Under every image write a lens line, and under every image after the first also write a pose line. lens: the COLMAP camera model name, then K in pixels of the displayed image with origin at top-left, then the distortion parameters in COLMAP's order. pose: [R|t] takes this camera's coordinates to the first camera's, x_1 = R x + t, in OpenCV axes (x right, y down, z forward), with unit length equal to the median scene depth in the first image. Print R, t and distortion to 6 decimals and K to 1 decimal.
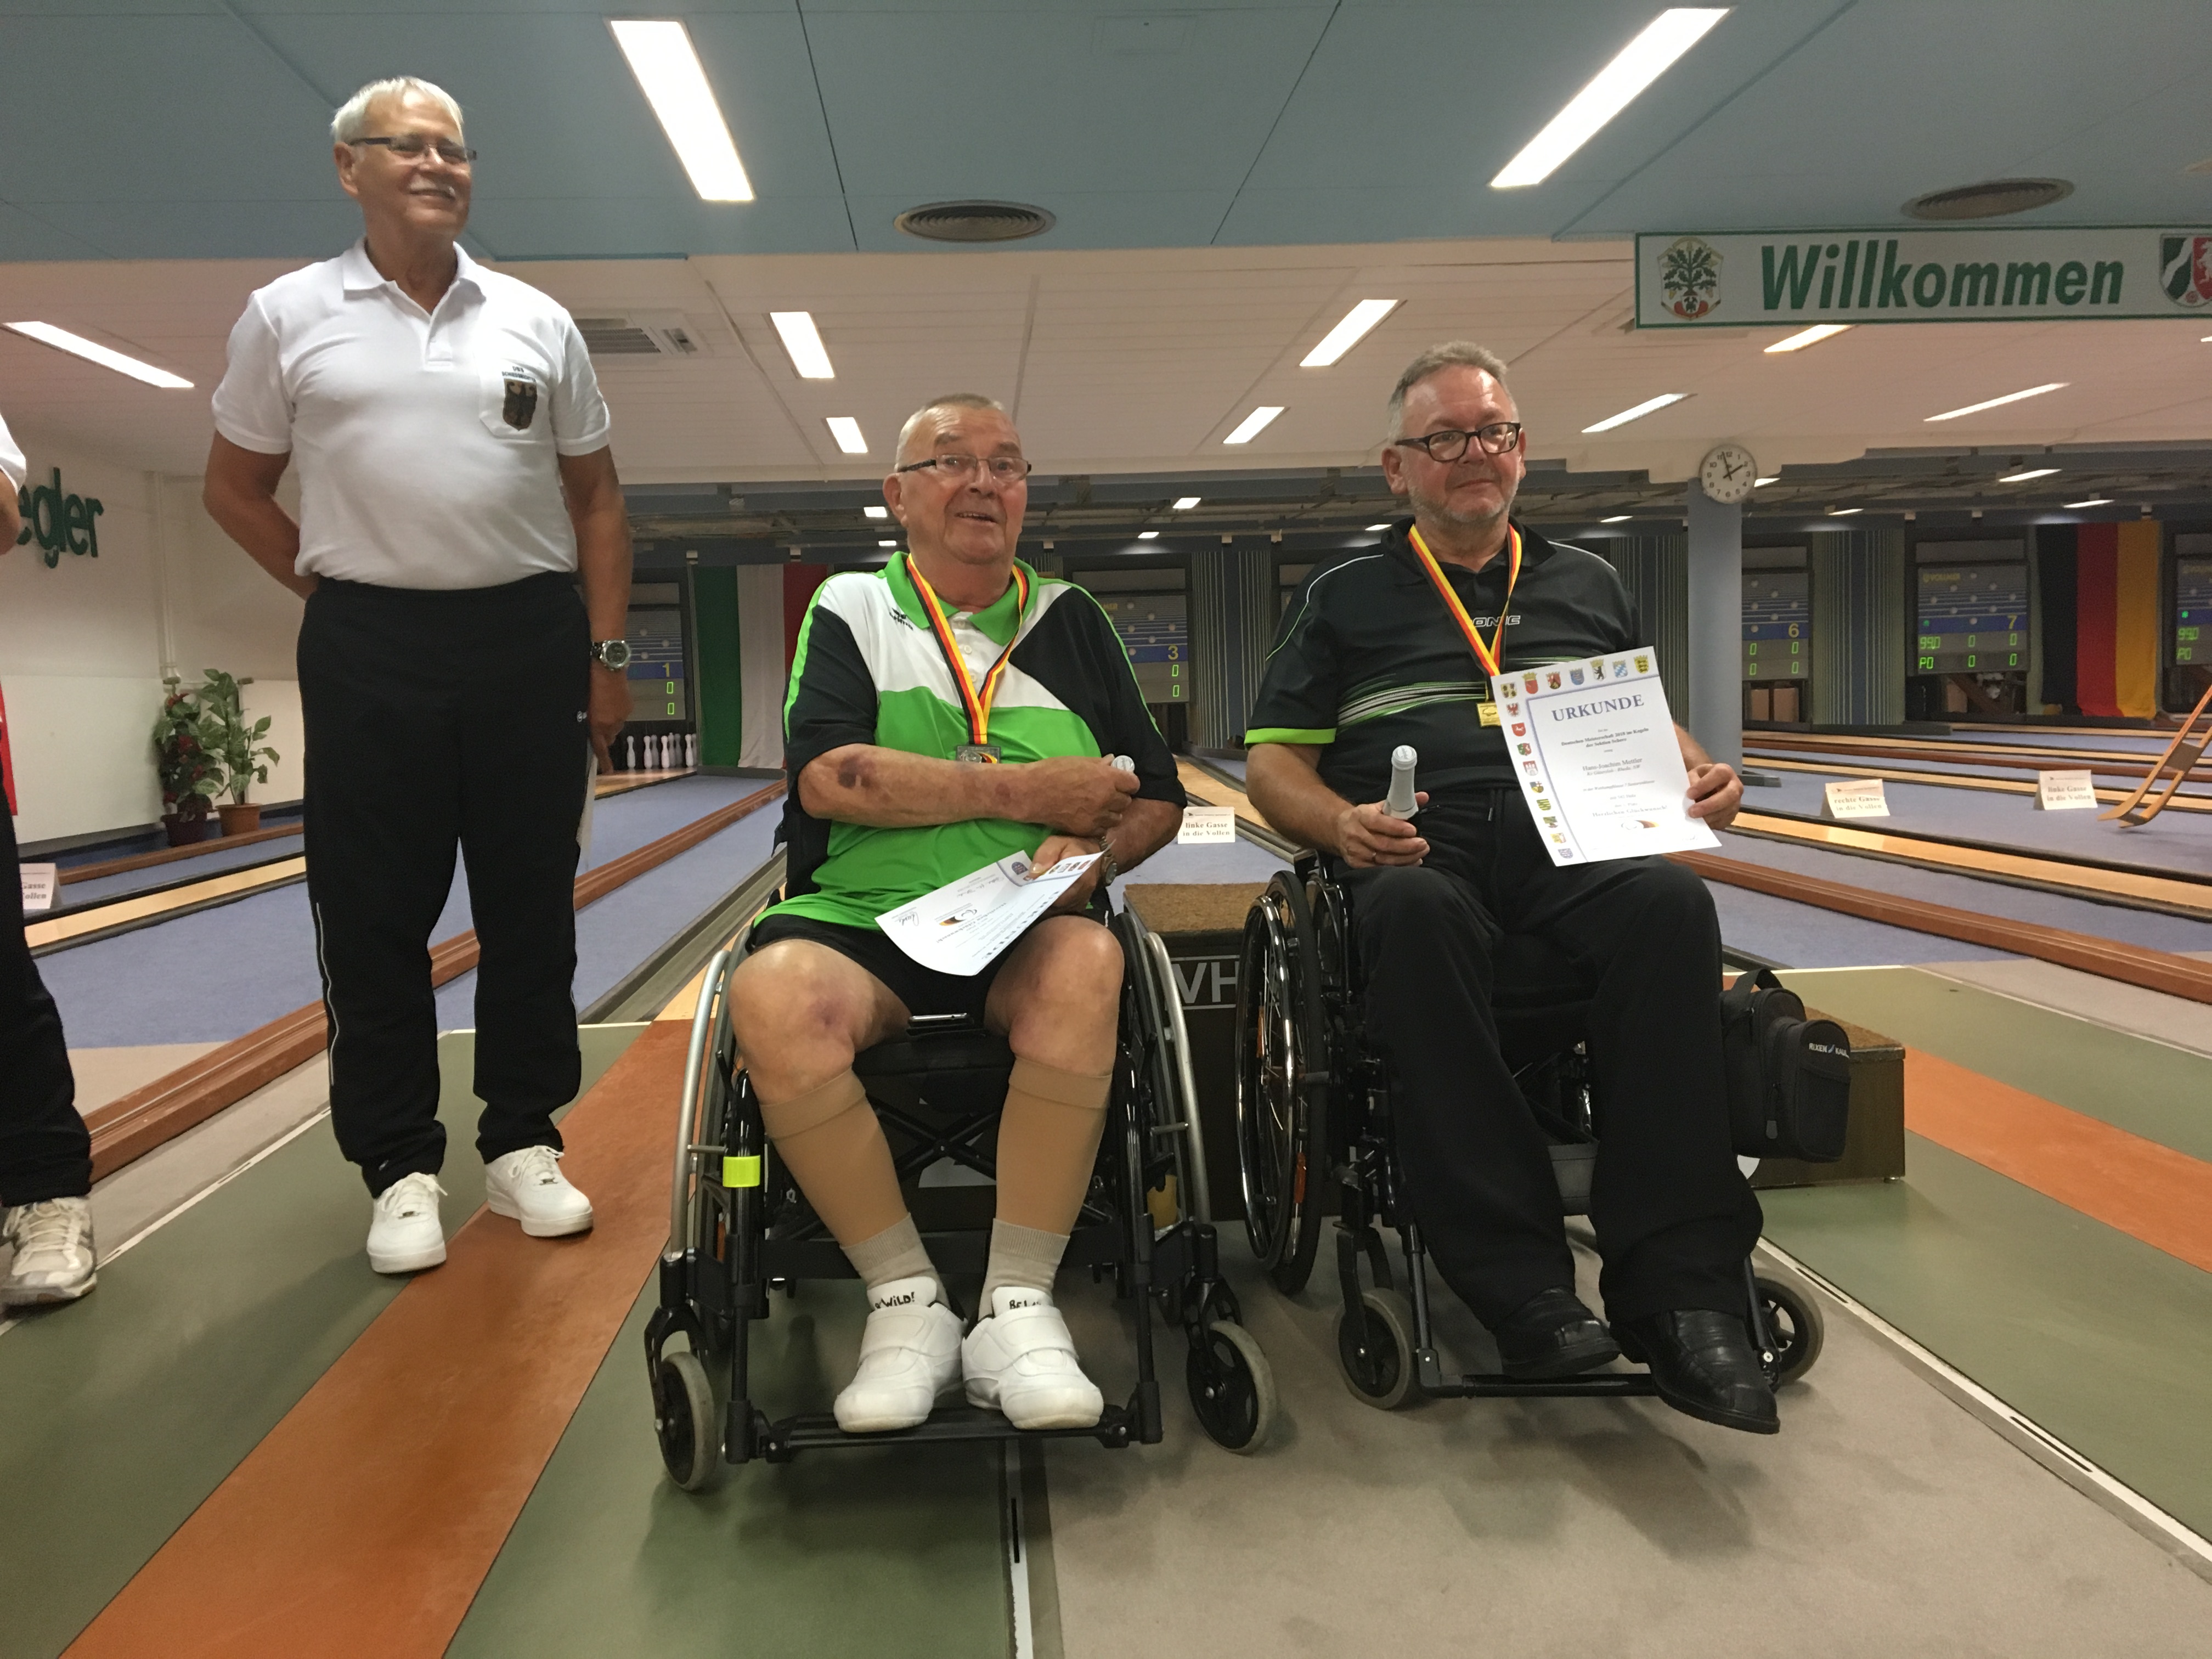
lens RADIAL K [[1870.8, 0, 1115.4], [0, 1870.8, 820.3], [0, 0, 1]] dist [0.095936, -0.144834]
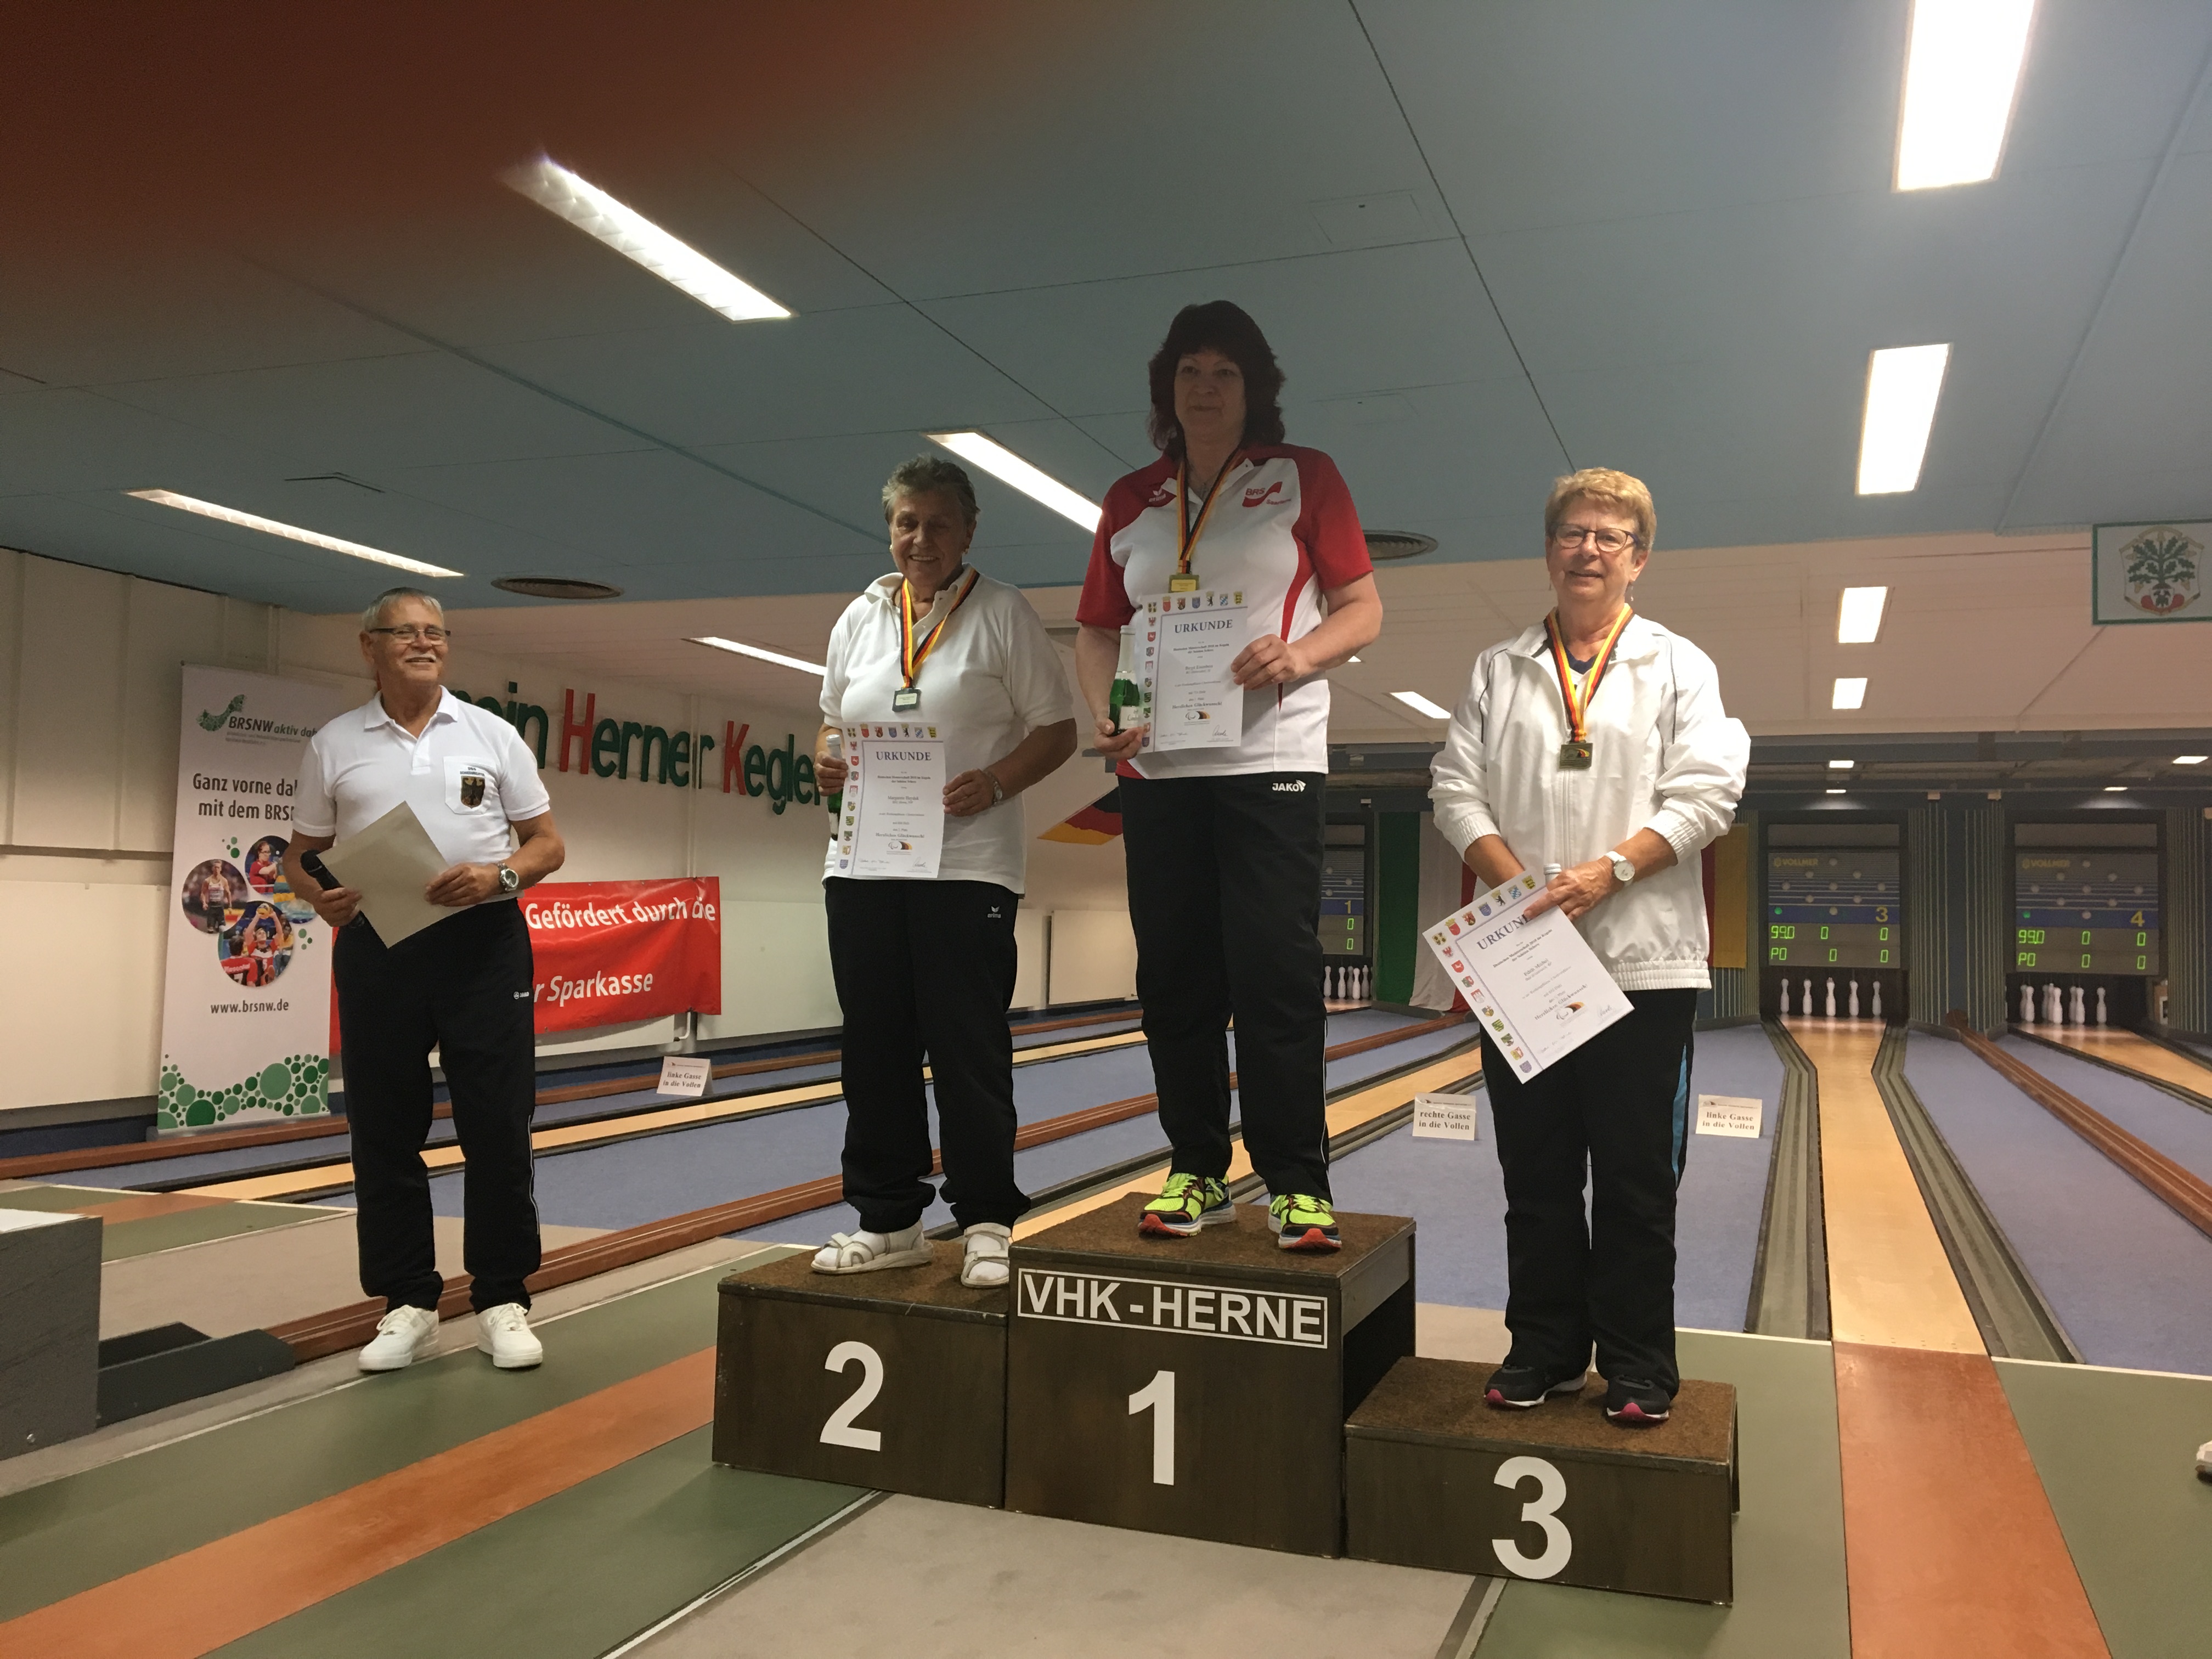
lens RADIAL K [[1870.8, 0, 1110.0], [0, 1870.8, 820.9], [0, 0, 1]] dist [0.095936, -0.144834]
pose [[0.907388, 0.028993, -0.419293, 0.178349], [-0.078101, 0.991874, -0.100431, -0.027809], [0.412974, 0.123877, 0.902279, -0.011576]]
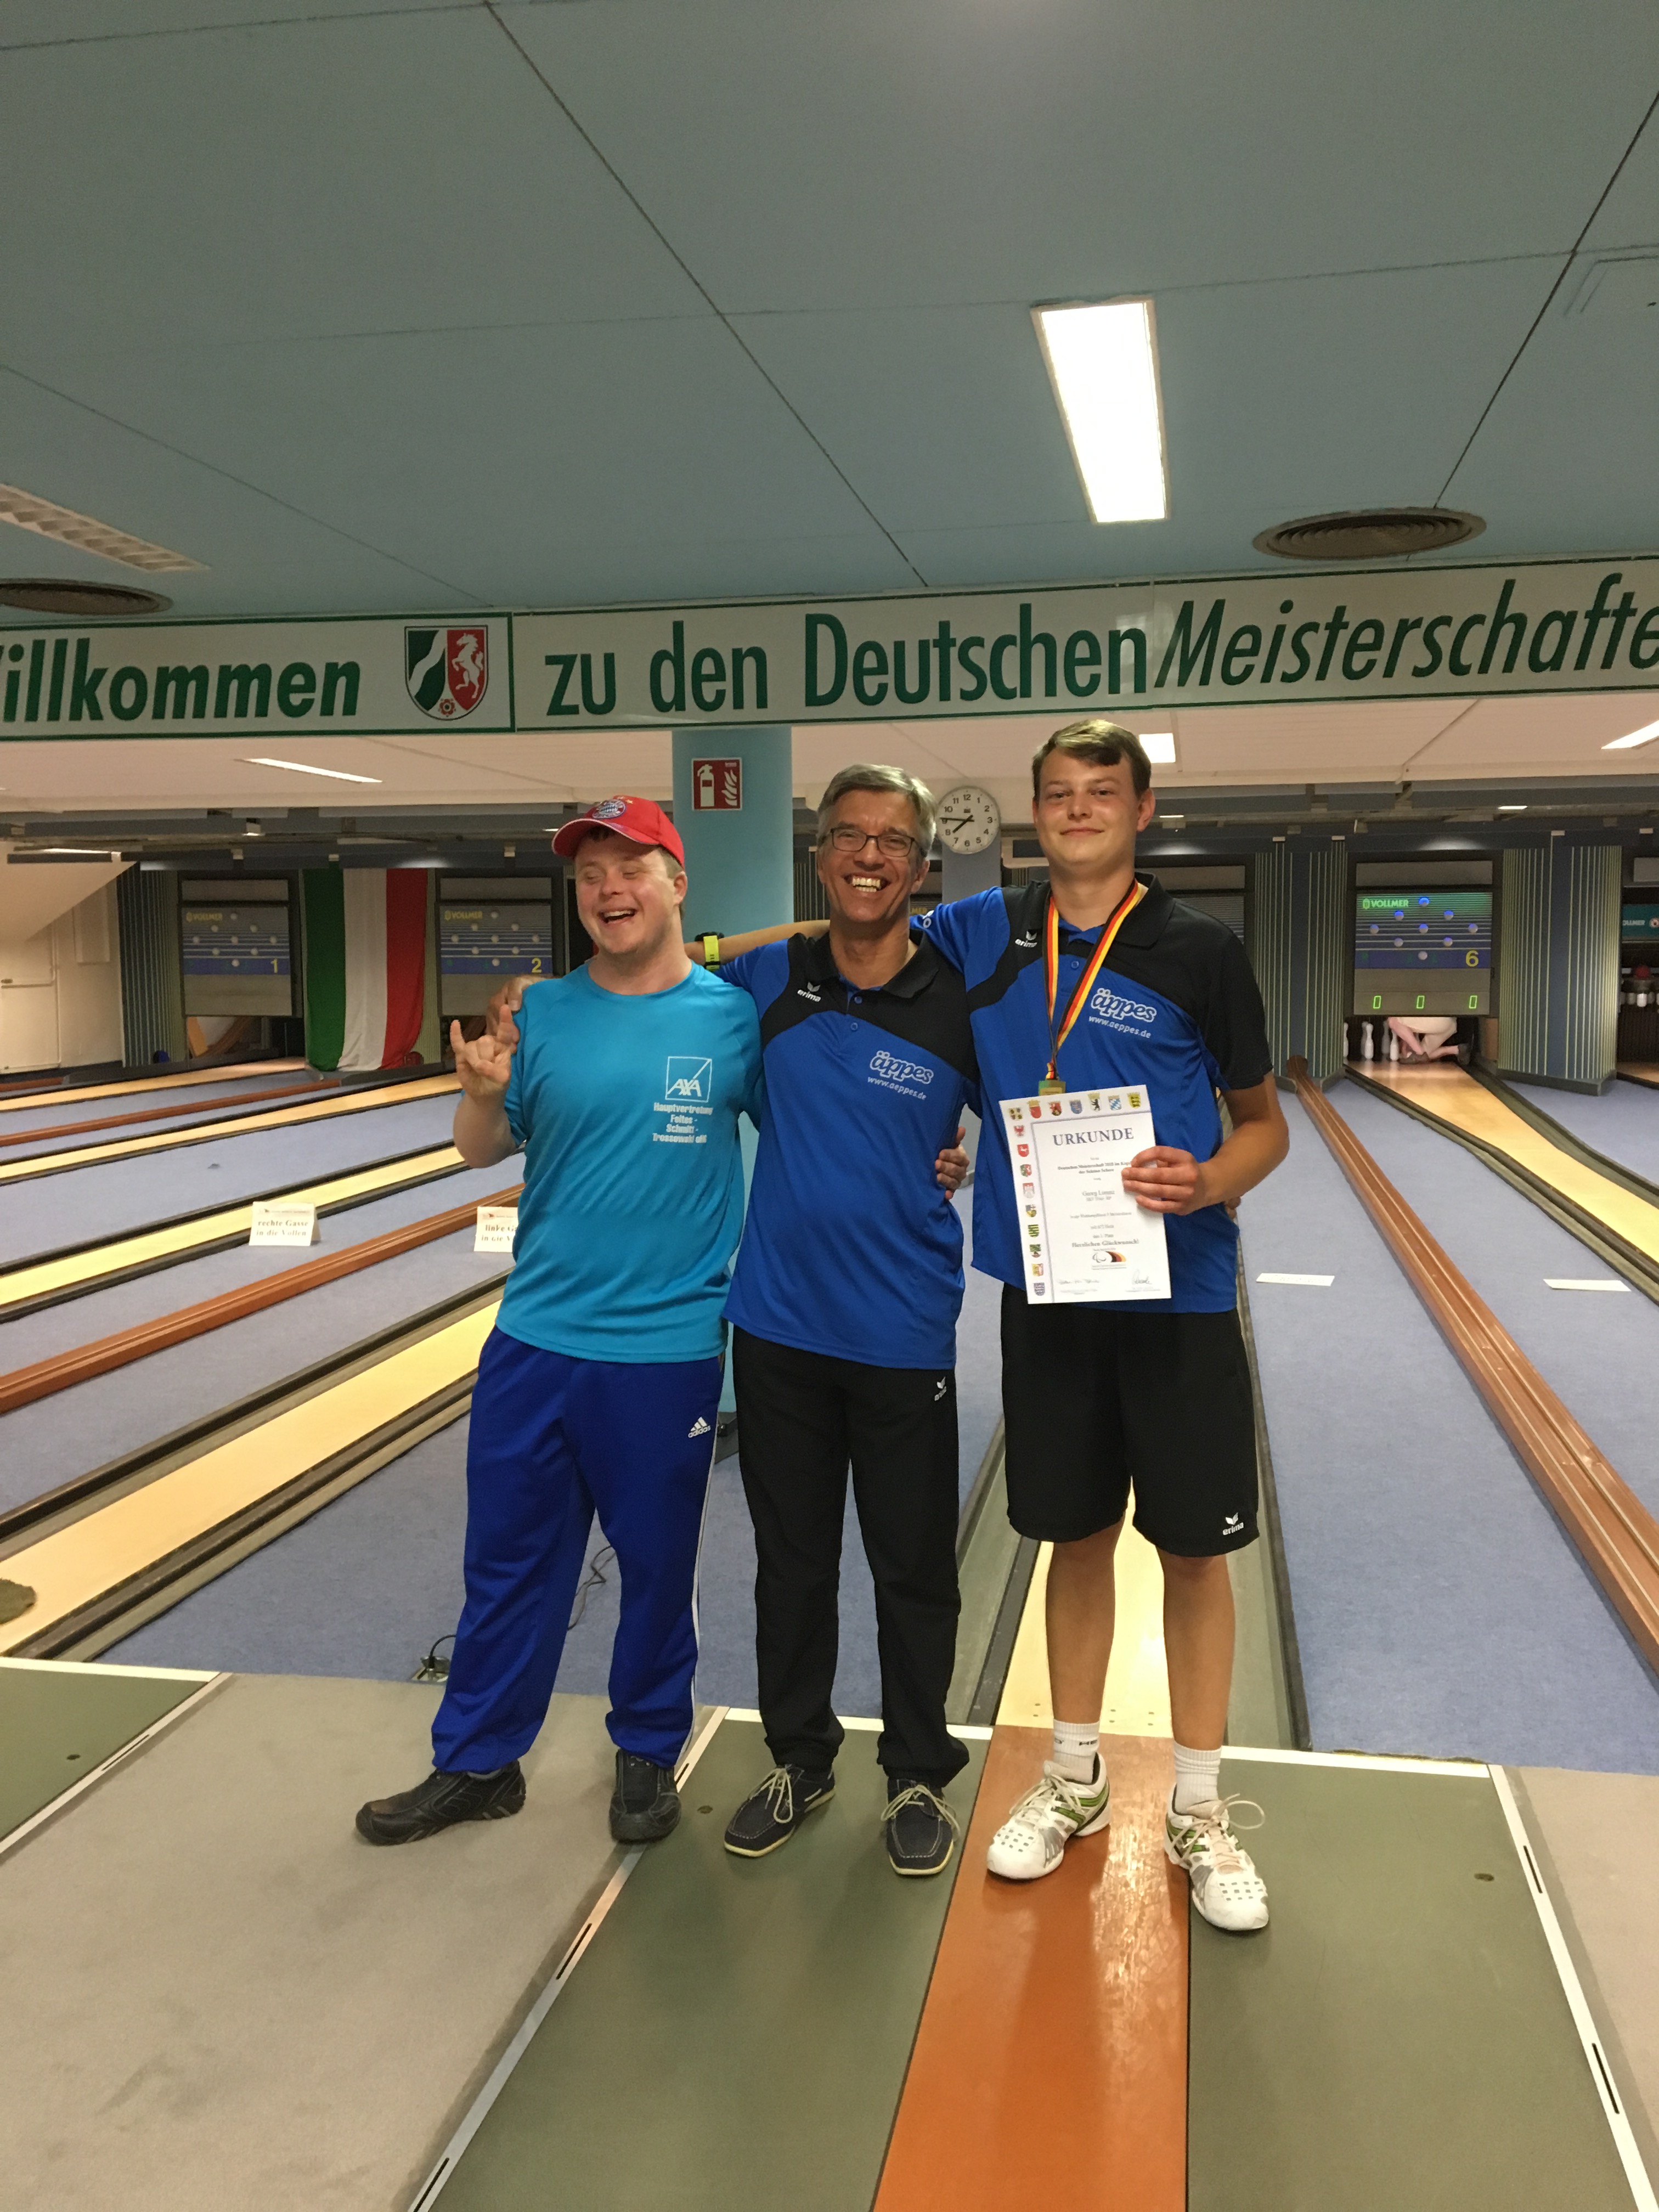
lens RADIAL K [[1870.8, 0, 832.8], [0, 1870.8, 1122.1], [0, 0, 1]] dist [0.095936, -0.144834]
pose [[0.963667, 0.052612, -0.261873, 0.736796], [-0.044146, 0.998298, 0.038112, -0.109986], [0.263433, -0.025166, 0.964349, 0.222201]]
